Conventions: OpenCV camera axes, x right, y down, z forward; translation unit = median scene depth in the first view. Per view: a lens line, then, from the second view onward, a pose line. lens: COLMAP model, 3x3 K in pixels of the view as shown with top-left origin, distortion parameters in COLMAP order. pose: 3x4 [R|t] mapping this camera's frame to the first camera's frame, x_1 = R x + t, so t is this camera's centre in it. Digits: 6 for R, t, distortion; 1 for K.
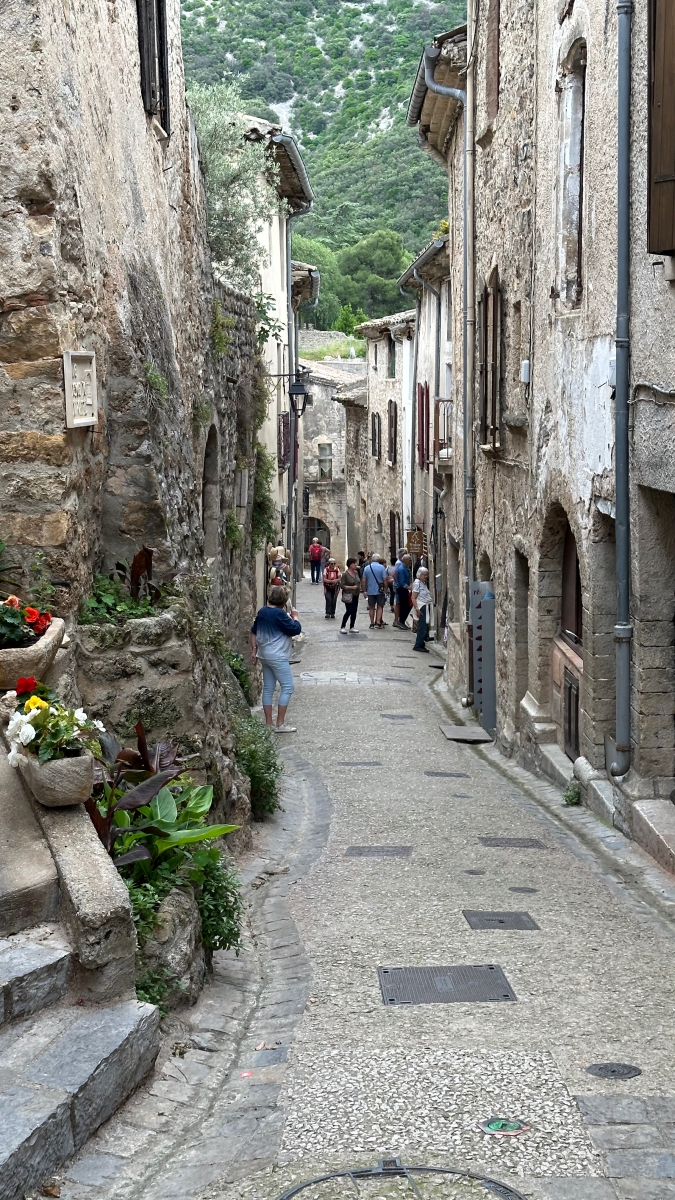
lens RADIAL K [[1676.6, 0, 331.6], [0, 1676.6, 596.7], [0, 0, 1]] dist [0.178370, -0.346996]
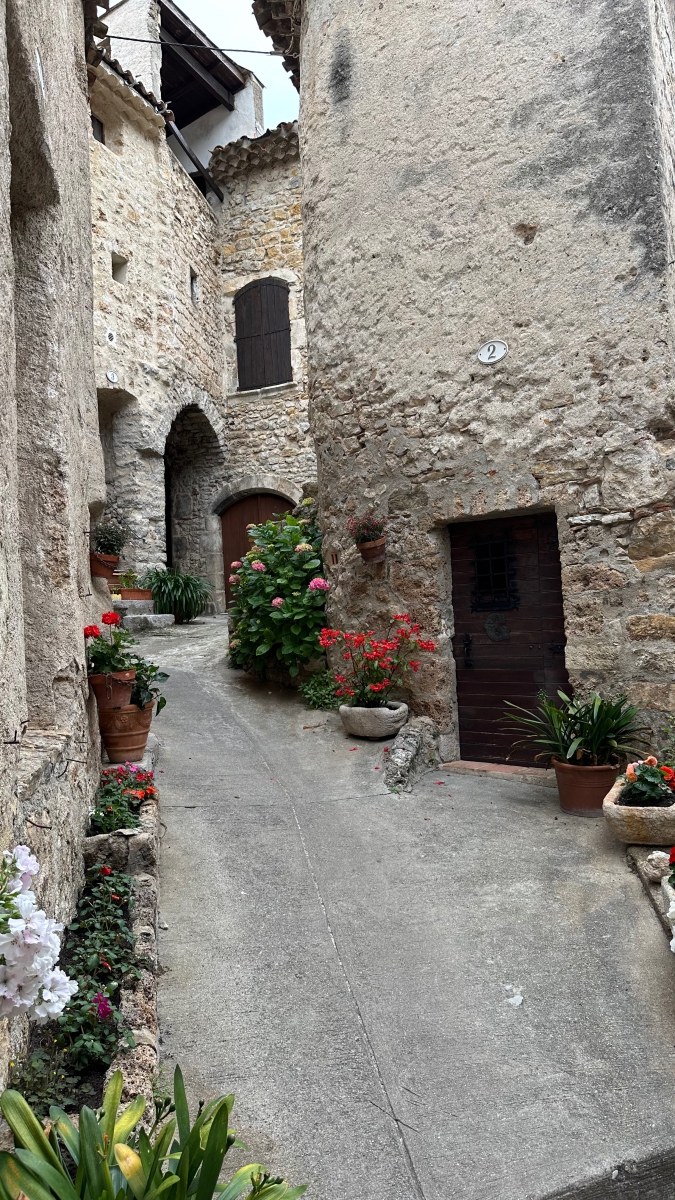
lens RADIAL K [[845.4, 0, 342.5], [0, 845.4, 603.4], [0, 0, 1]] dist [0.134549, -0.239778]
pose [[0.885039, -0.033607, -0.464302, -0.055097], [-0.036339, 0.989360, -0.140879, -0.006692], [0.464096, 0.141555, 0.874401, 0.213231]]
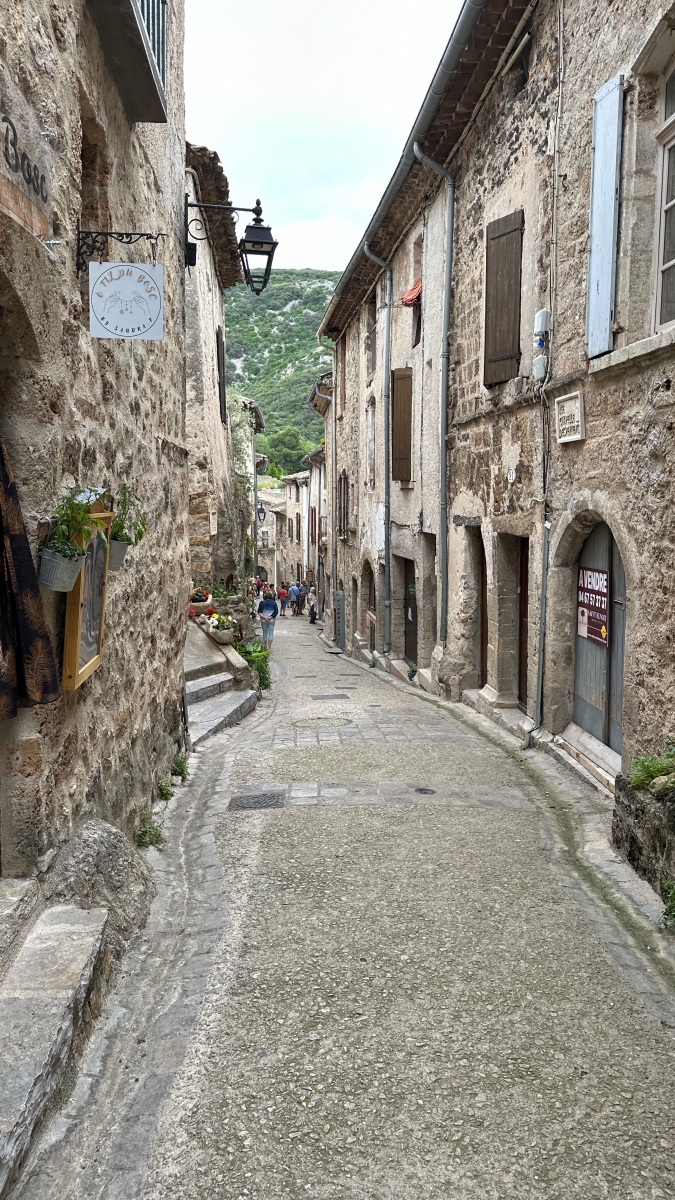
lens RADIAL K [[845.4, 0, 342.5], [0, 845.4, 603.4], [0, 0, 1]] dist [0.134549, -0.239778]
pose [[0.995567, -0.000764, 0.094053, -0.035223], [0.001113, 0.999993, -0.003659, 0.020457], [-0.094049, 0.003748, 0.995561, -0.366325]]
